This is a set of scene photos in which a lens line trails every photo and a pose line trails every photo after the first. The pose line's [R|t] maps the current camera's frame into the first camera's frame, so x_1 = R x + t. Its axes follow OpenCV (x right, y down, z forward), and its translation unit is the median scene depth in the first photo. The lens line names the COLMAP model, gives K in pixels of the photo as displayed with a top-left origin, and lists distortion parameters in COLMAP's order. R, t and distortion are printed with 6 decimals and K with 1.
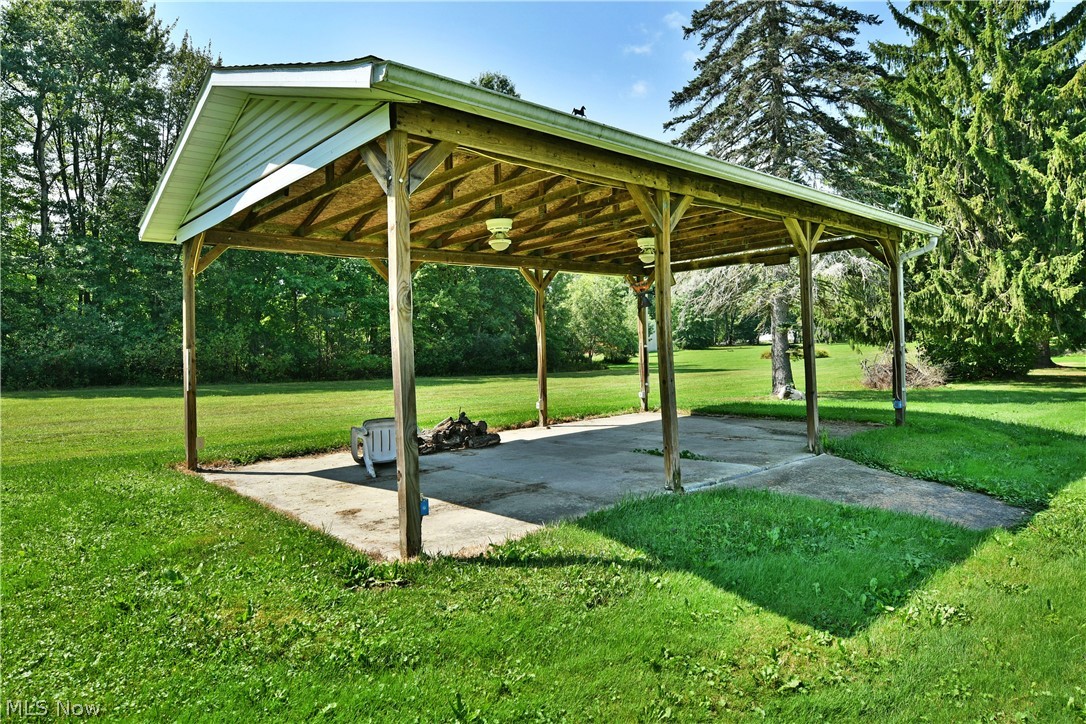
lens RADIAL K [[663.0, 0, 518.4], [0, 663.0, 365.5], [0, 0, 1]] dist [-0.008160, -0.008960]
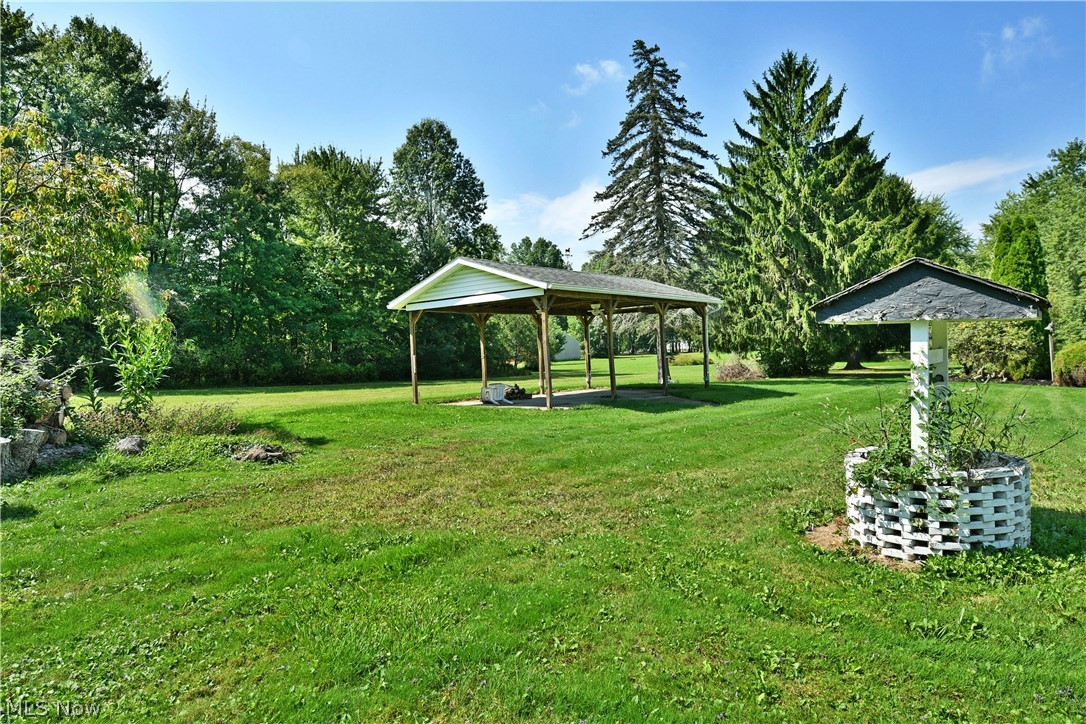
lens RADIAL K [[663.0, 0, 543.9], [0, 663.0, 361.2], [0, 0, 1]] dist [-0.008160, -0.008960]
pose [[0.984524, -0.006226, 0.175139, -0.137333], [0.009917, 0.999747, -0.020209, 0.014590], [-0.174968, 0.021633, 0.984336, -0.428976]]
